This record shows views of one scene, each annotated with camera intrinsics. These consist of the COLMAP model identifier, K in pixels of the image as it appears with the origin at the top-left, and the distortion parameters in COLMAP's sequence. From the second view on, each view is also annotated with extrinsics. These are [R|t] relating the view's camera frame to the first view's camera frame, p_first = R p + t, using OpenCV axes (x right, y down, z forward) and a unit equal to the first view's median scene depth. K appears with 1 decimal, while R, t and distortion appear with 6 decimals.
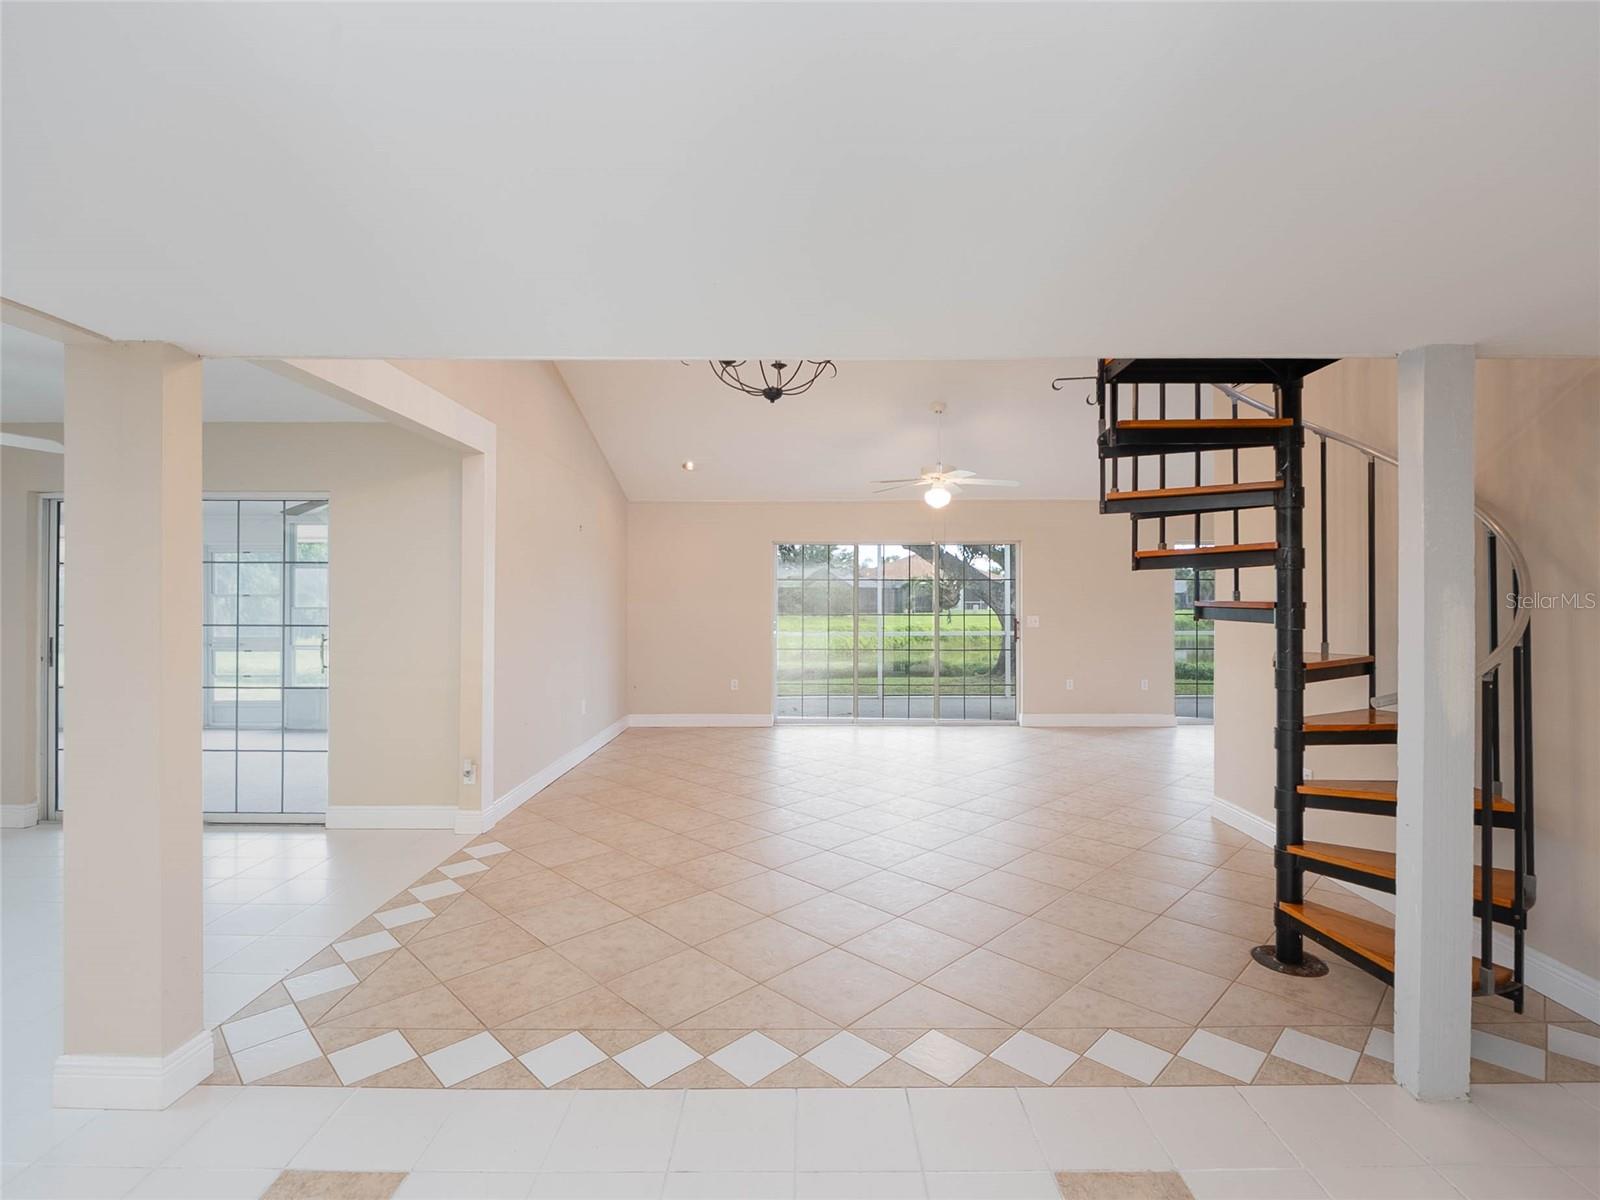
lens RADIAL K [[766.7, 0, 803.1], [0, 766.7, 593.1], [0, 0, 1]] dist [-0.005496, -0.000561]
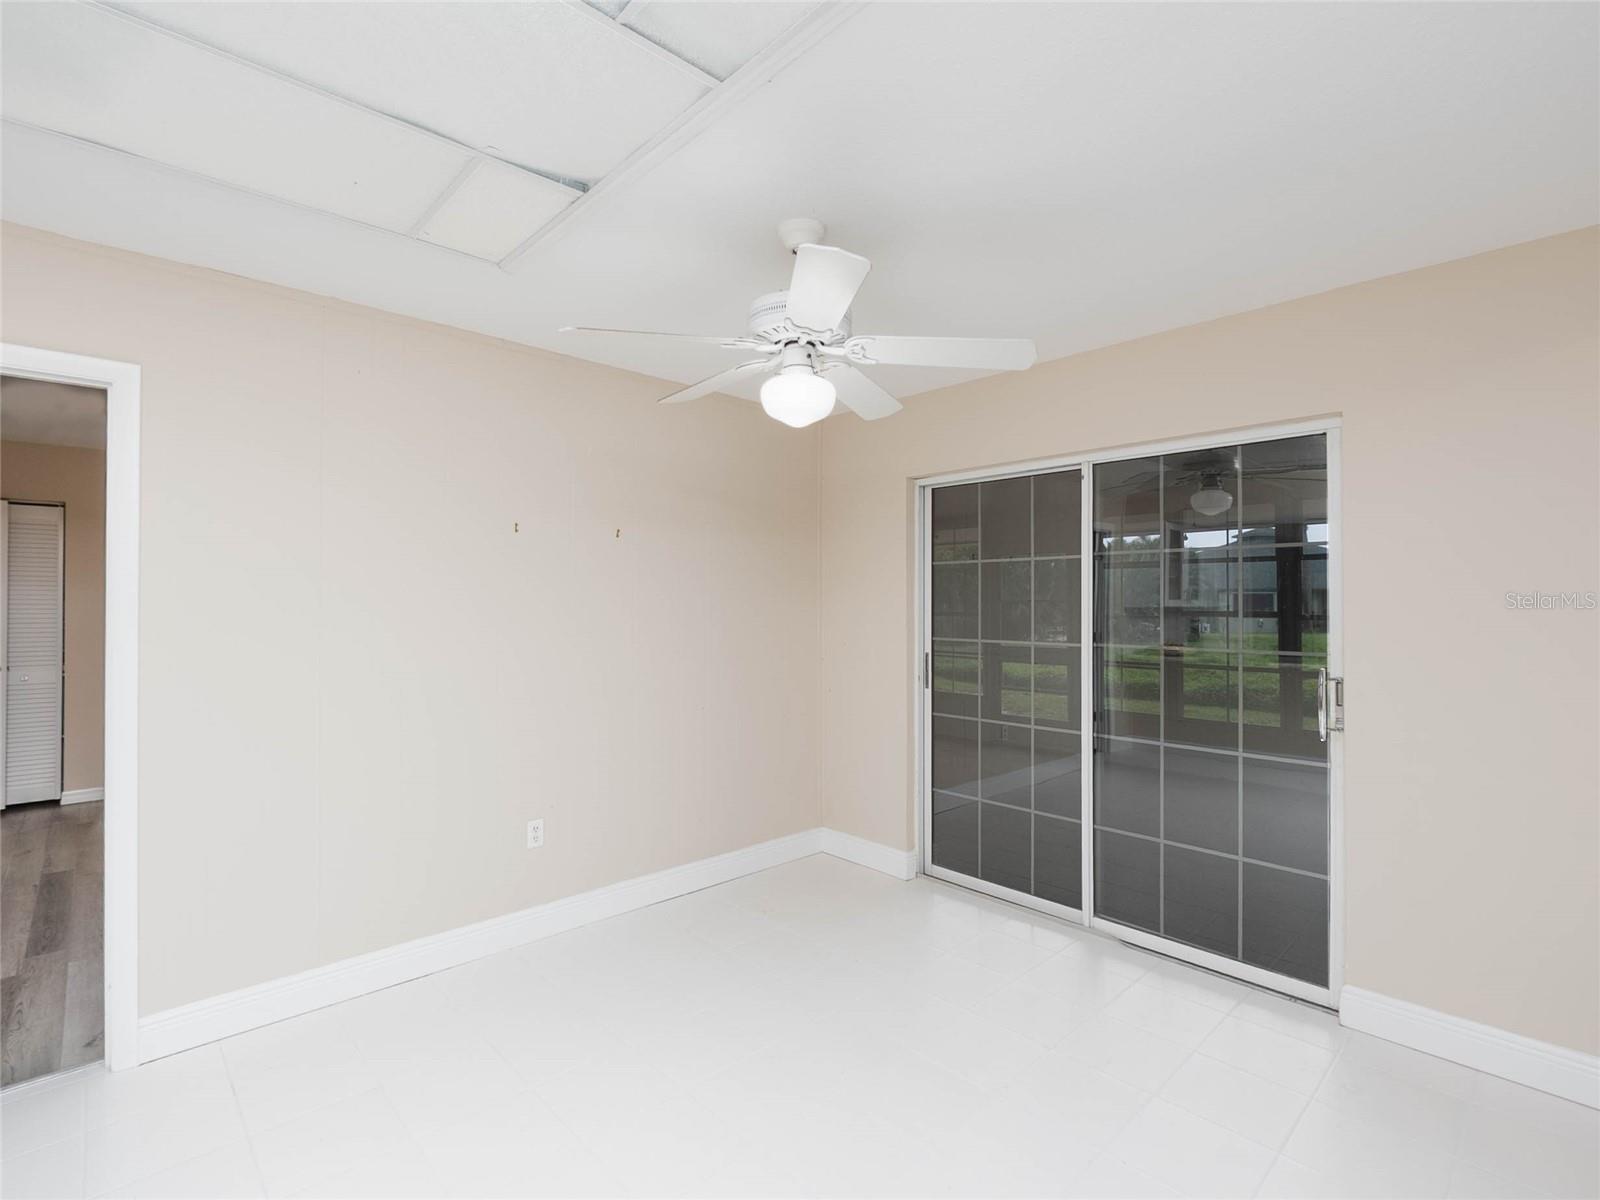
lens RADIAL K [[761.5, 0, 803.8], [0, 761.5, 591.4], [0, 0, 1]] dist [-0.003169, -0.001460]
pose [[0.688684, -0.011031, -0.724978, -0.490427], [0.004894, 0.999932, -0.010566, -0.000068], [0.725046, 0.003728, 0.688691, 0.347691]]
